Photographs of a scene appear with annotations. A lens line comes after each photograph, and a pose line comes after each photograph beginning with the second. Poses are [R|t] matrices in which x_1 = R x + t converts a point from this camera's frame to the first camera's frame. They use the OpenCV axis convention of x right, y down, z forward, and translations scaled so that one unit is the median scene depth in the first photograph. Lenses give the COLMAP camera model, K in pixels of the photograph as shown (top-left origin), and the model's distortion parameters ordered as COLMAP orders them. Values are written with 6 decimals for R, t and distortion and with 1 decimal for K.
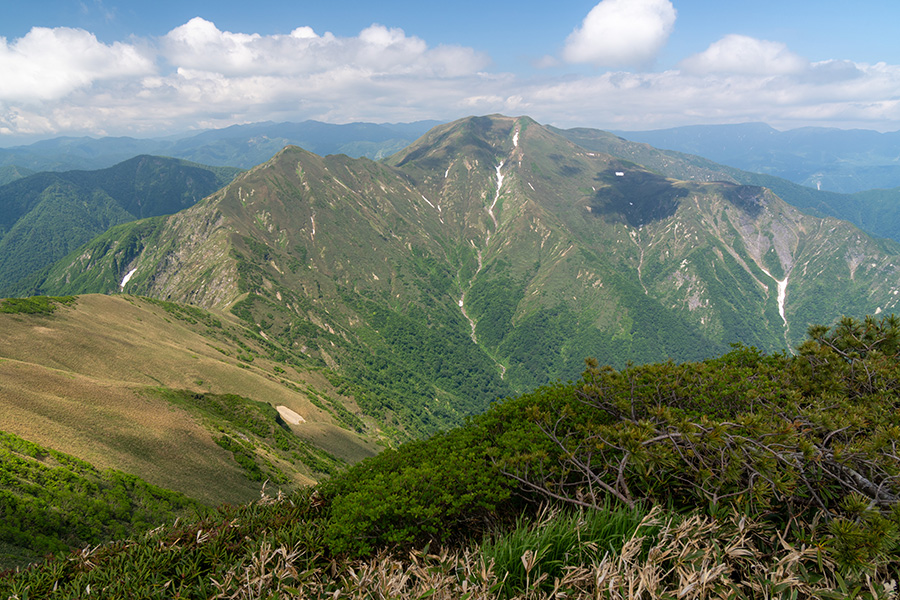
lens RADIAL K [[689.2, 0, 450.0], [0, 689.2, 300.0], [0, 0, 1]] dist [-0.002359, 0.001423]
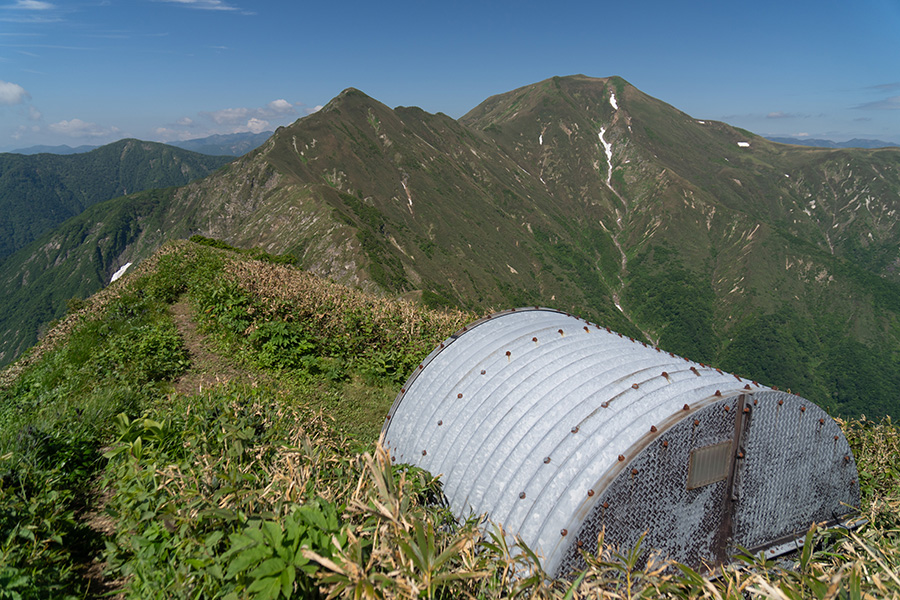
lens RADIAL K [[617.9, 0, 450.0], [0, 617.9, 300.0], [0, 0, 1]] dist [-0.003464, 0.000855]
pose [[0.997479, -0.012910, 0.069780, -0.182673], [0.013328, 0.999896, -0.005531, -0.001352], [-0.069702, 0.006448, 0.997547, 0.368516]]
